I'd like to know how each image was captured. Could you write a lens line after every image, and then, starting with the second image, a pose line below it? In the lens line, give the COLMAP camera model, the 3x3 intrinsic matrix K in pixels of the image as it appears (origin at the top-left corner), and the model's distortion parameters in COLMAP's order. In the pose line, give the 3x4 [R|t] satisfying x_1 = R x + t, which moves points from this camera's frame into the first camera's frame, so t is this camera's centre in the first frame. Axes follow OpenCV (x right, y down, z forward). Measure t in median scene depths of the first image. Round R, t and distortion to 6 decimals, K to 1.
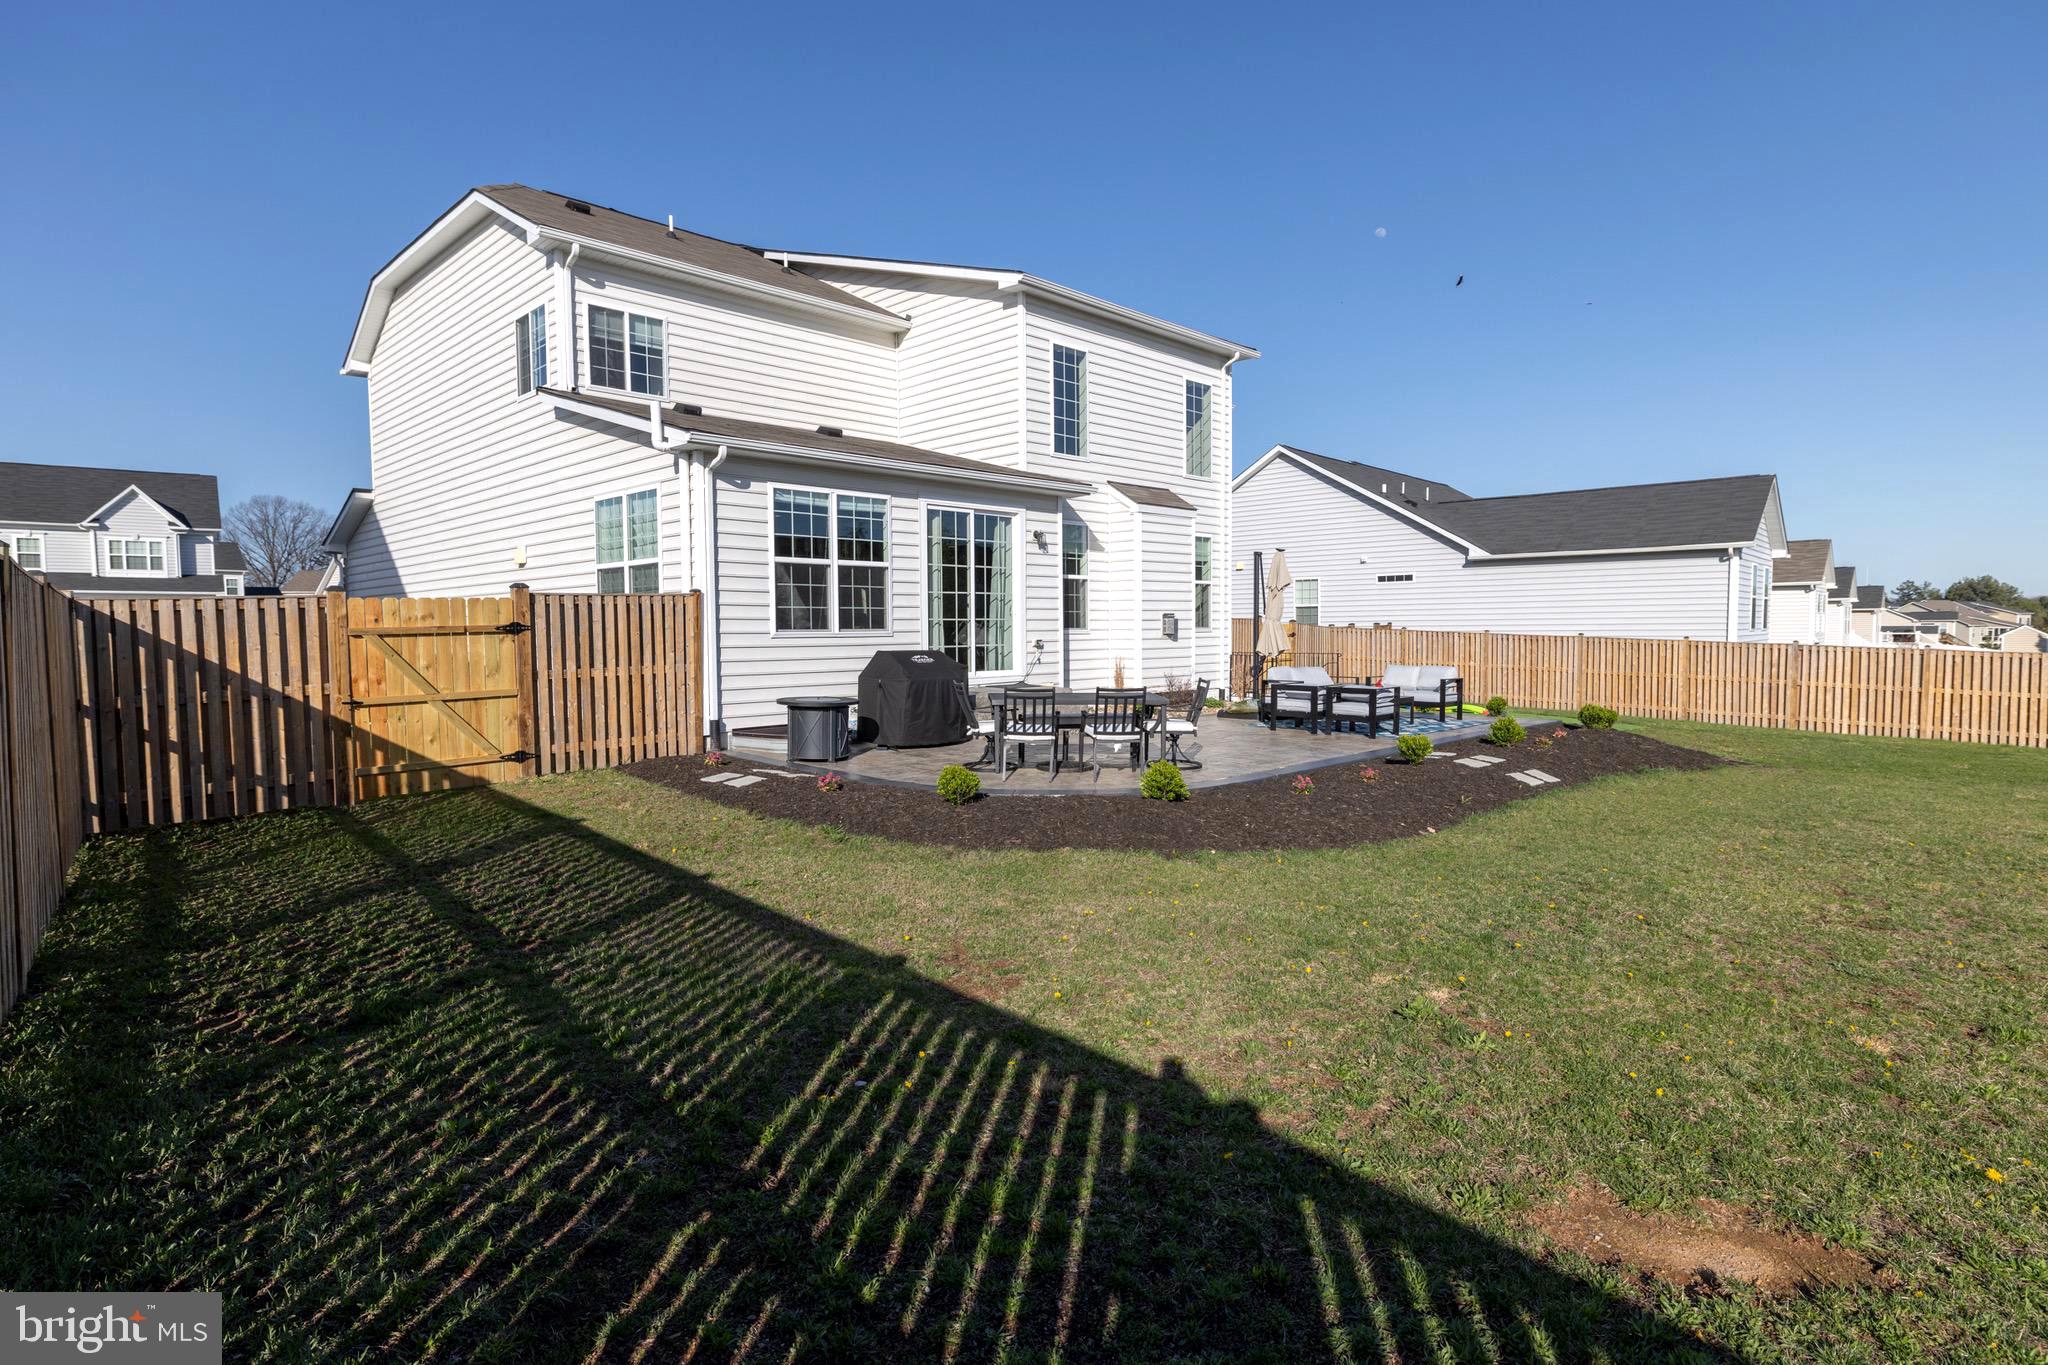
lens RADIAL K [[1054.0, 0, 1020.3], [0, 1054.0, 695.7], [0, 0, 1]] dist [-0.016612, 0.001001]
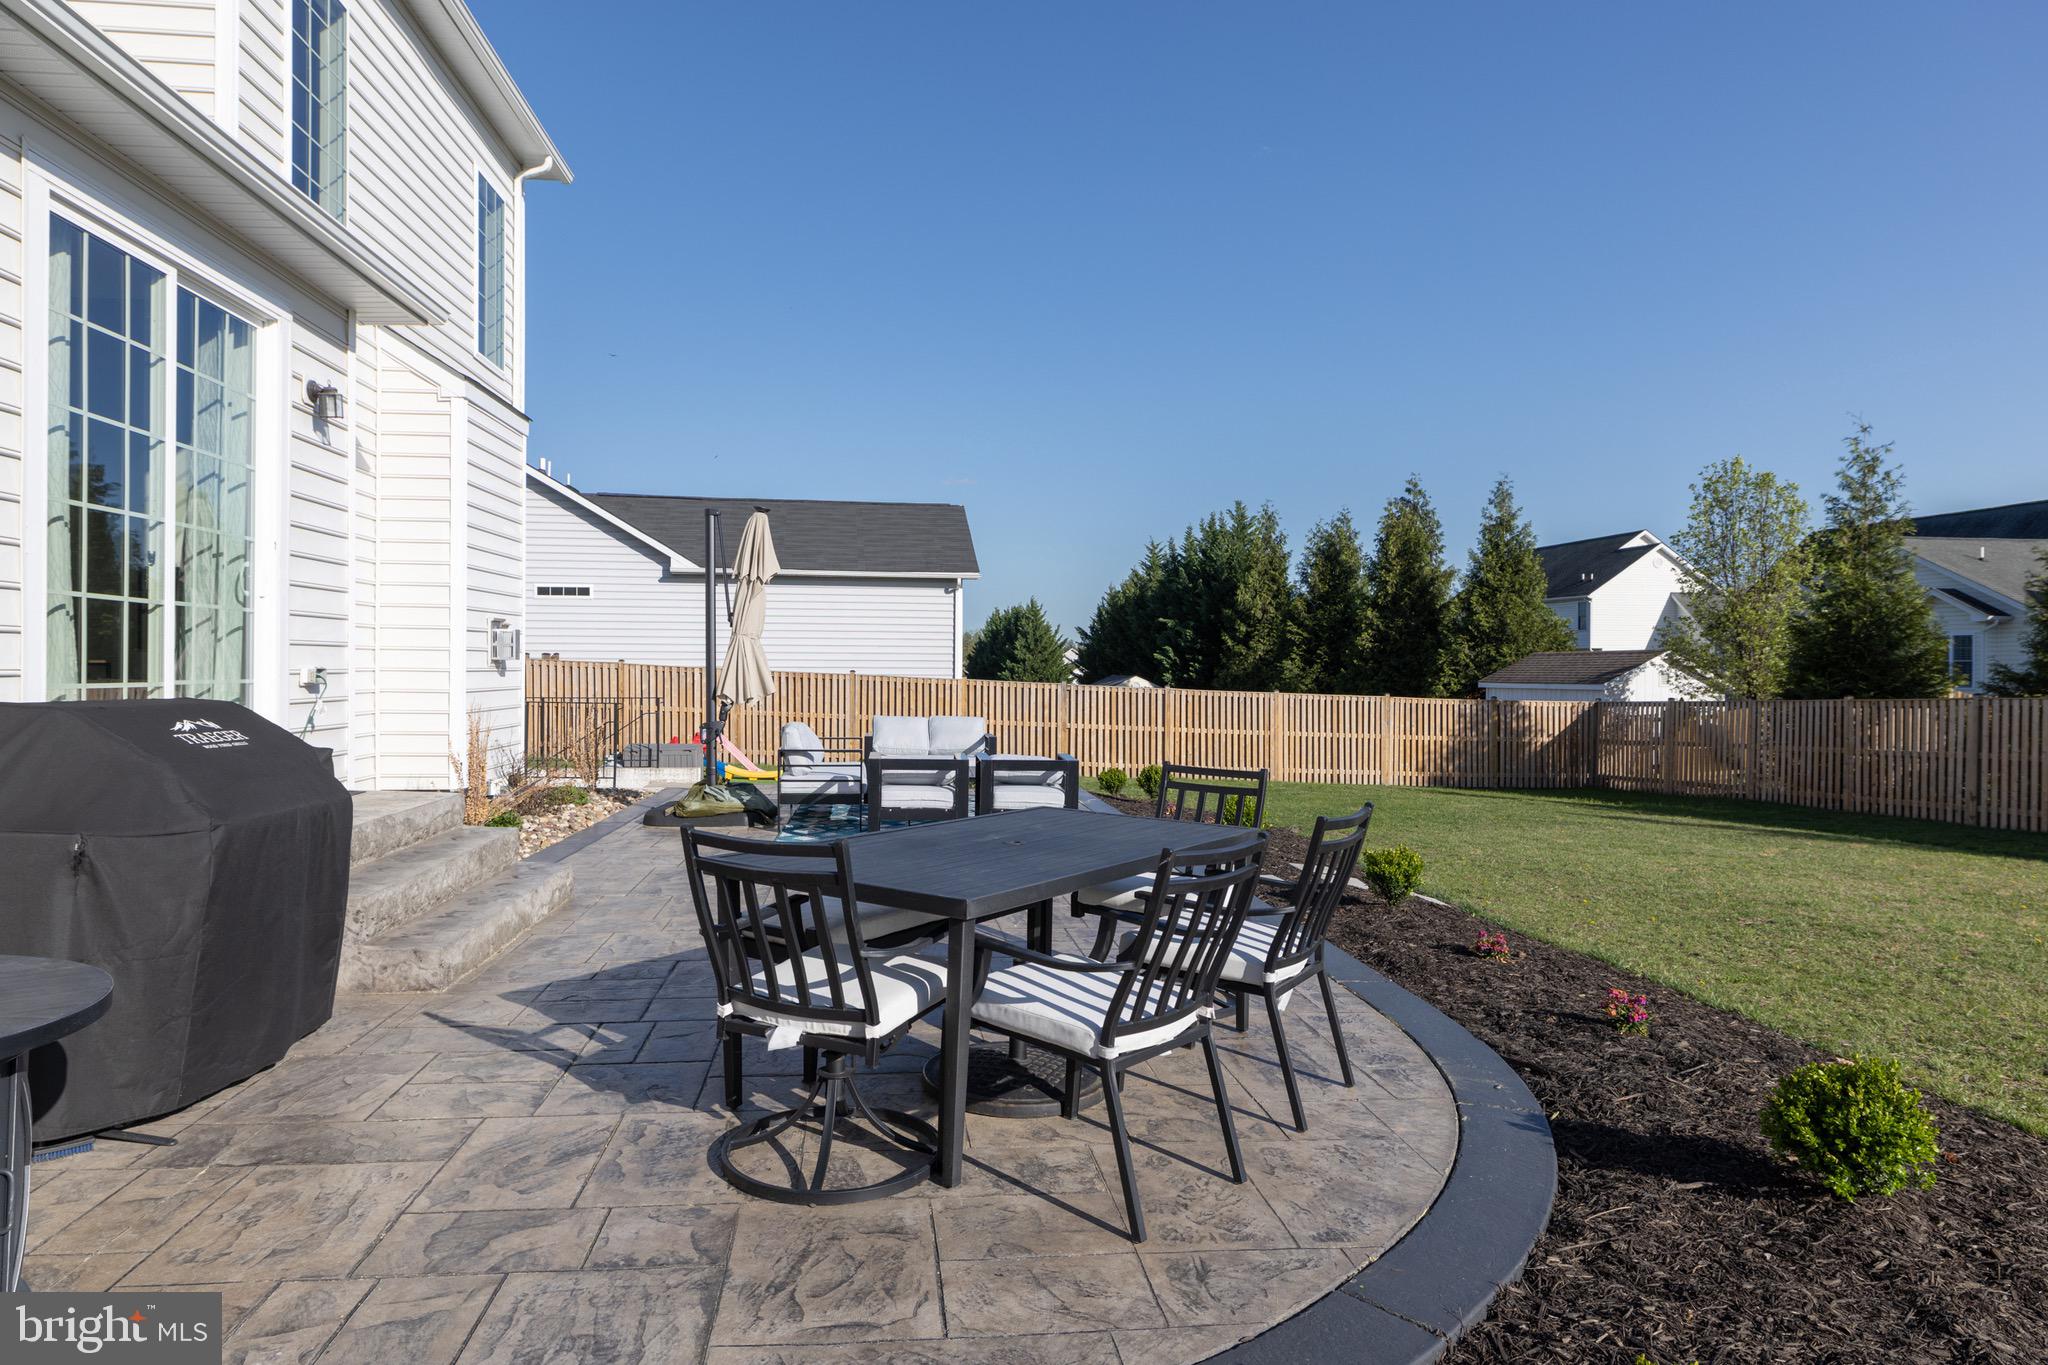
lens RADIAL K [[1179.7, 0, 1028.2], [0, 1179.7, 667.6], [0, 0, 1]] dist [-0.005211, -0.001275]
pose [[0.615827, 0.013202, 0.787771, -0.159395], [0.036623, 0.998299, -0.045359, -0.025117], [-0.787030, 0.056784, 0.614296, 0.547635]]
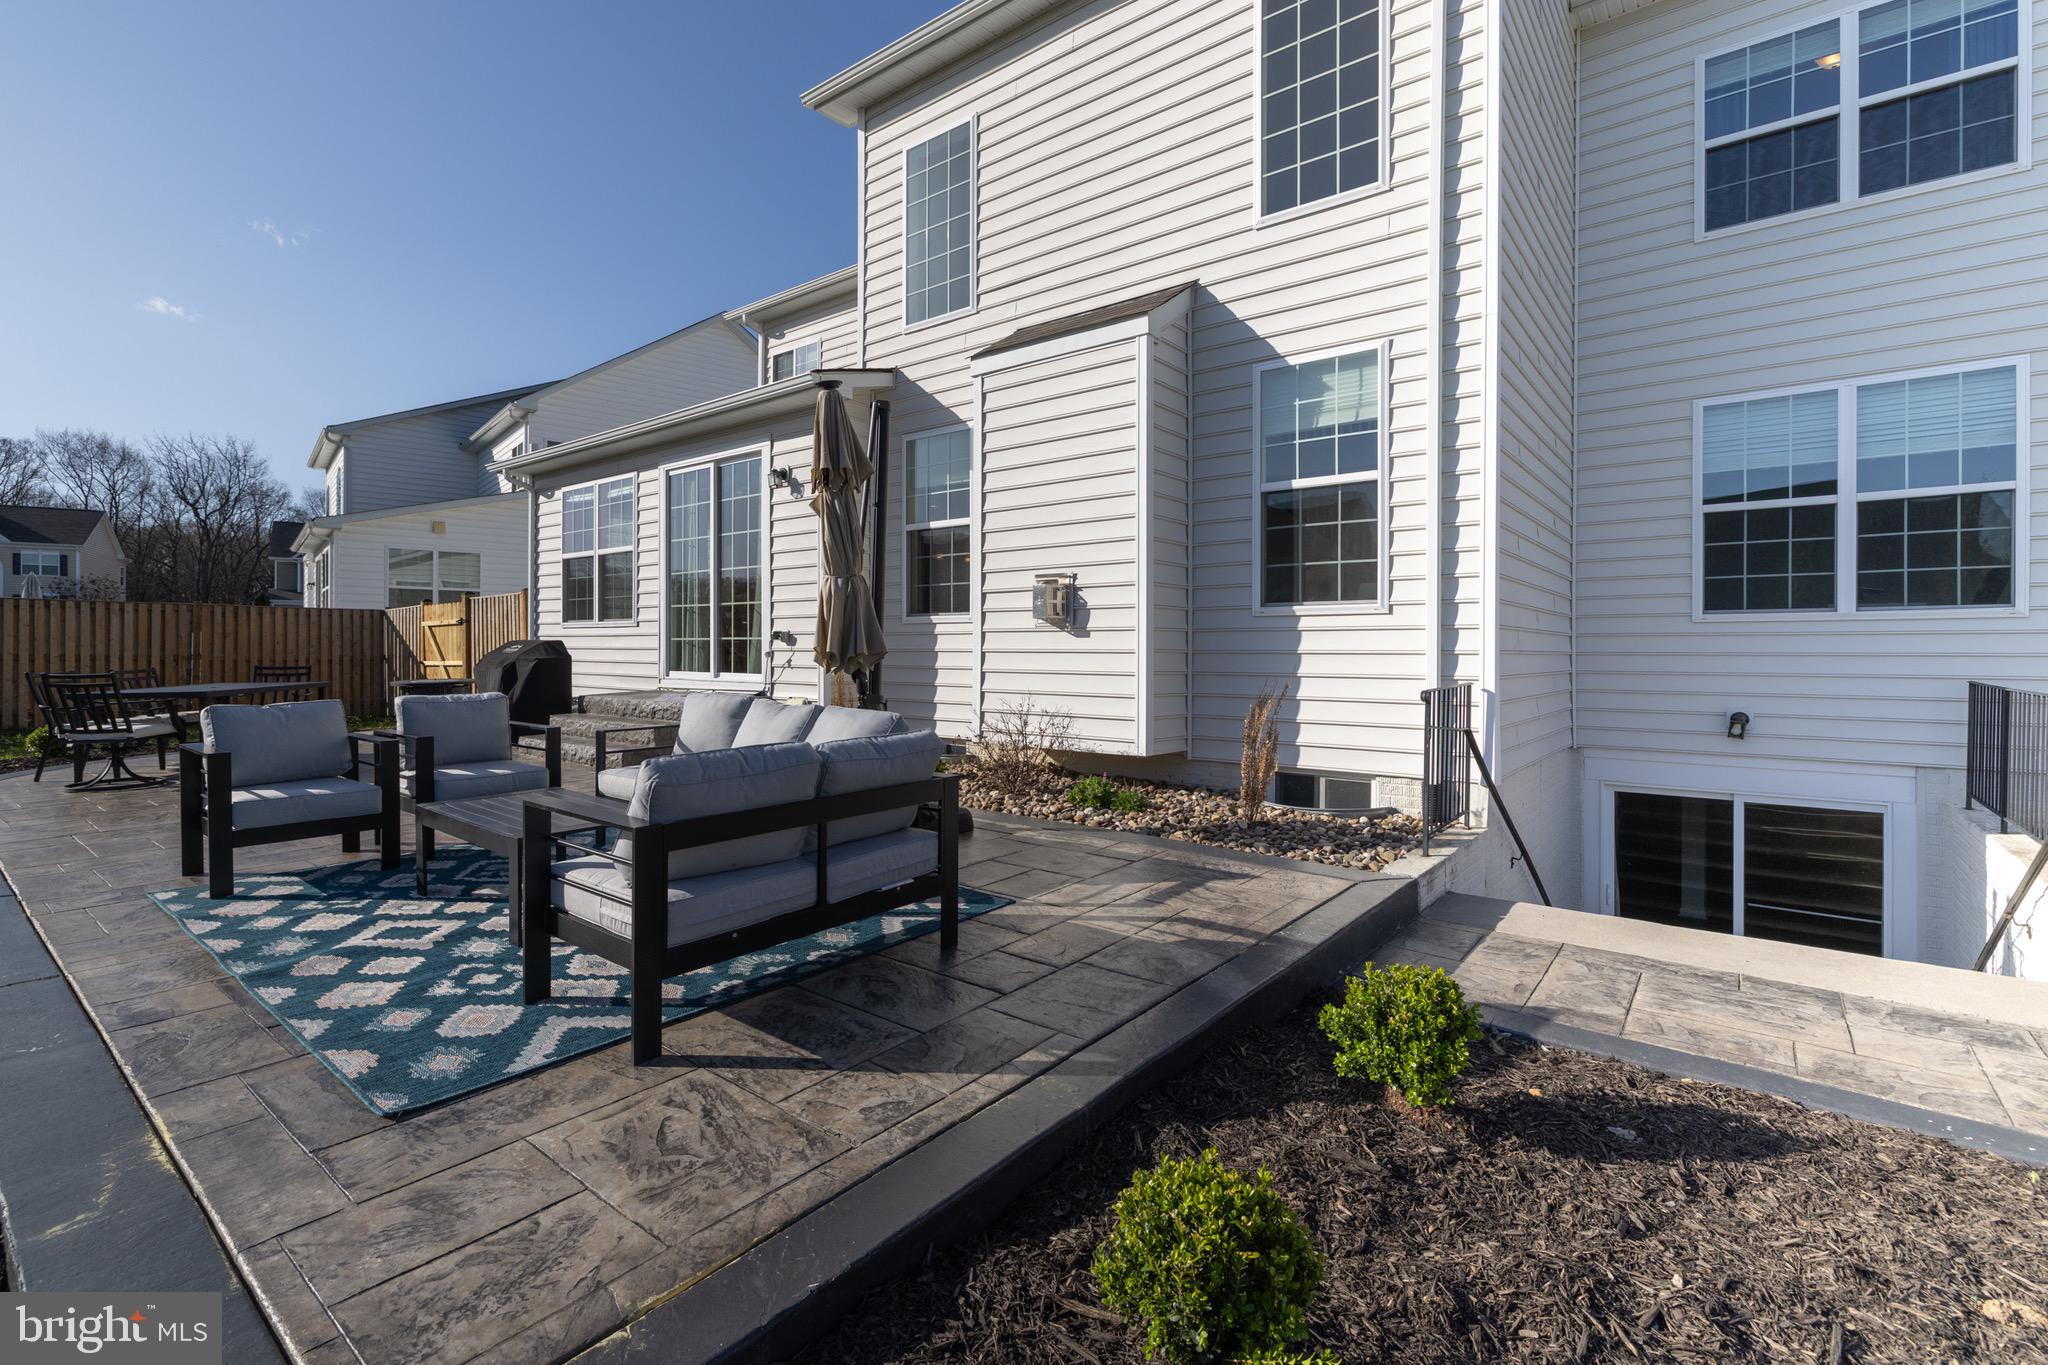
lens RADIAL K [[816.4, 0, 1042.2], [0, 816.4, 639.0], [0, 0, 1]] dist [0.000555, 0.000143]
pose [[0.179490, 0.019365, -0.983569, 0.559803], [-0.048204, 0.998778, 0.010867, -0.062700], [0.982578, 0.045462, 0.180204, 1.082077]]
